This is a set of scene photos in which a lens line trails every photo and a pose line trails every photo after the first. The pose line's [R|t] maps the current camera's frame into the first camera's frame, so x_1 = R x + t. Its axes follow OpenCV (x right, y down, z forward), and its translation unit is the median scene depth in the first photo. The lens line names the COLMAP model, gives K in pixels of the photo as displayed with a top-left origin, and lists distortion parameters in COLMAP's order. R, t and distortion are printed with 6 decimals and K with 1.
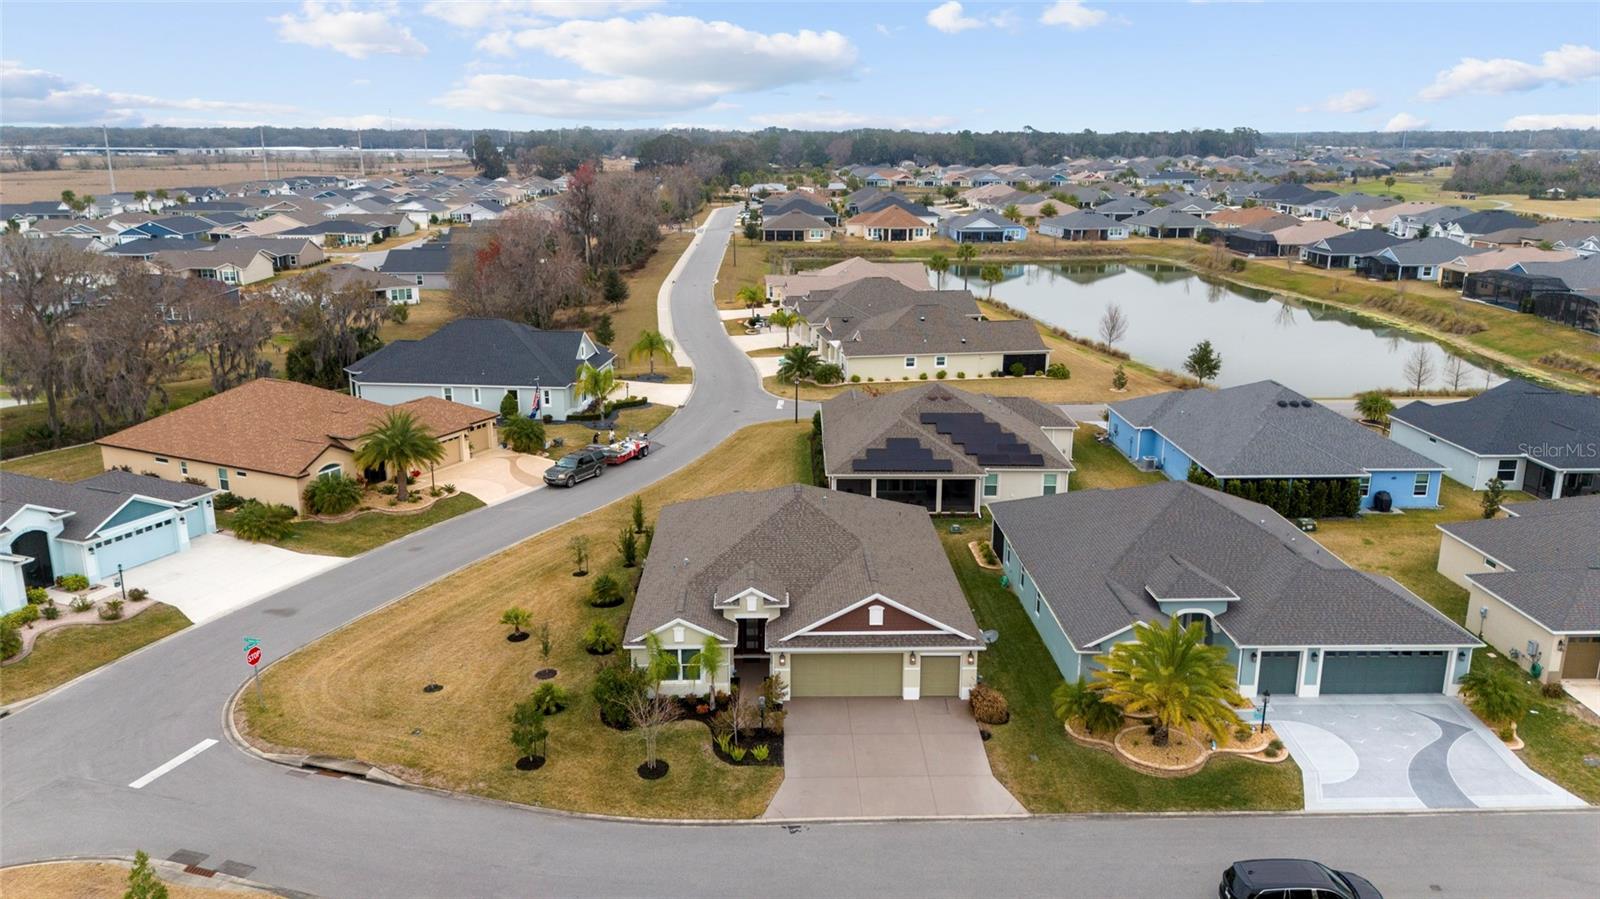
lens RADIAL K [[1173.4, 0, 806.5], [0, 1173.4, 443.3], [0, 0, 1]] dist [0.078656, -0.086178]
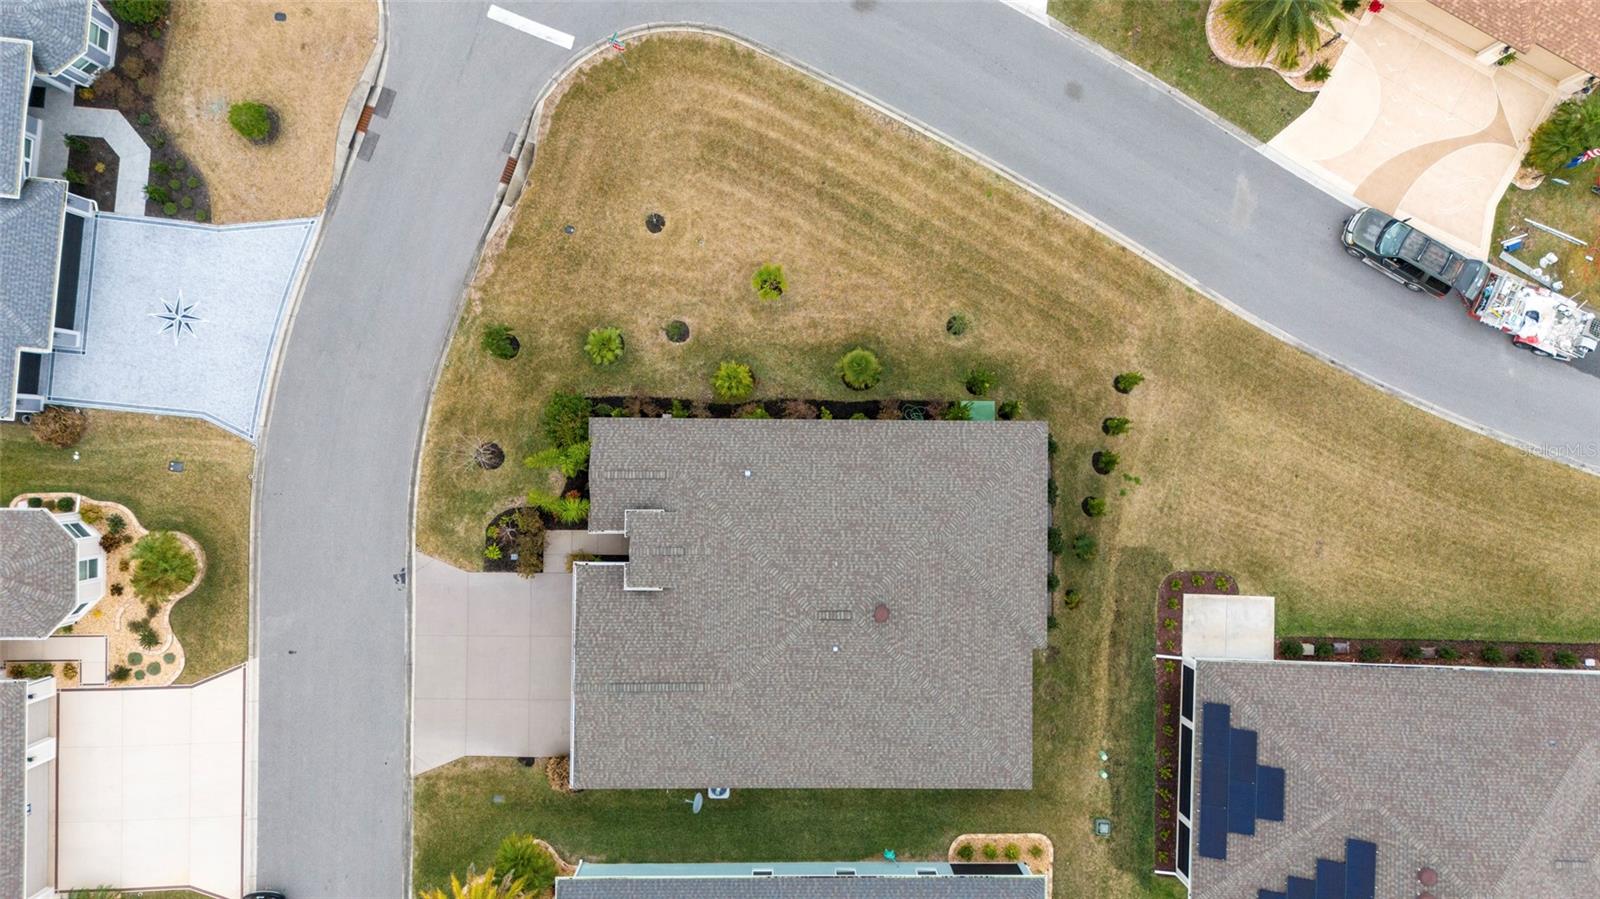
lens RADIAL K [[1173.4, 0, 806.5], [0, 1173.4, 443.3], [0, 0, 1]] dist [0.078656, -0.086178]
pose [[-0.039688, 0.999209, -0.002531, -0.105941], [-0.276393, -0.008544, 0.961007, -0.625882], [0.960225, 0.038840, 0.276514, 0.685532]]
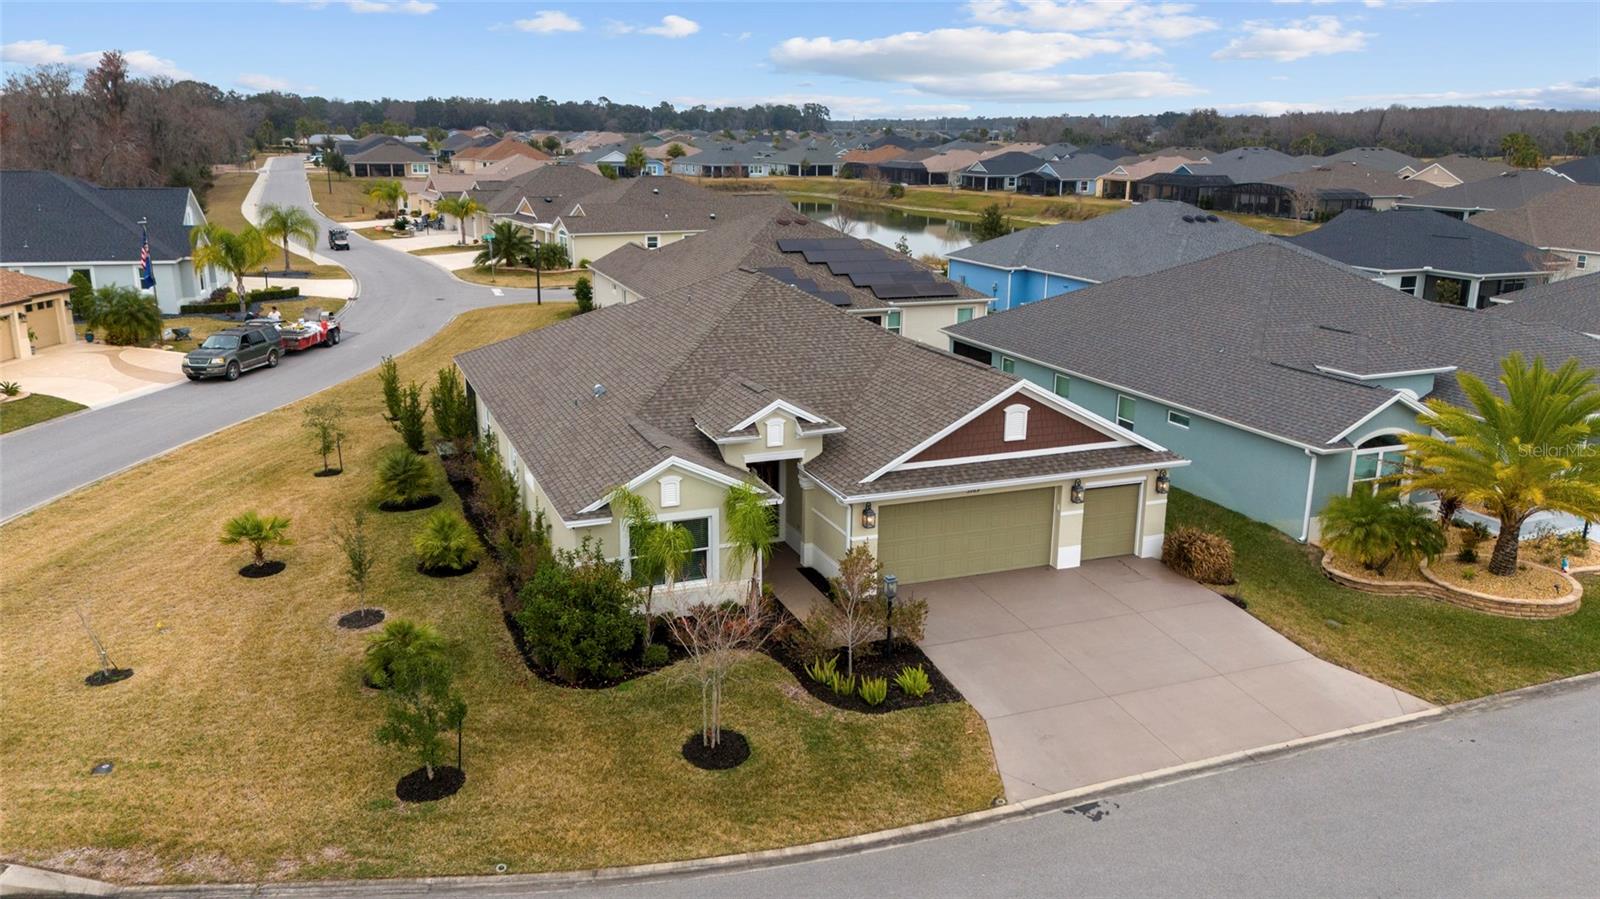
lens RADIAL K [[1201.7, 0, 809.0], [0, 1201.7, 451.4], [0, 0, 1]] dist [0.086310, -0.103109]
pose [[0.937475, -0.083801, 0.337813, -0.172624], [0.080631, 0.996469, 0.023432, 0.105748], [-0.338584, 0.005271, 0.940921, 0.377453]]
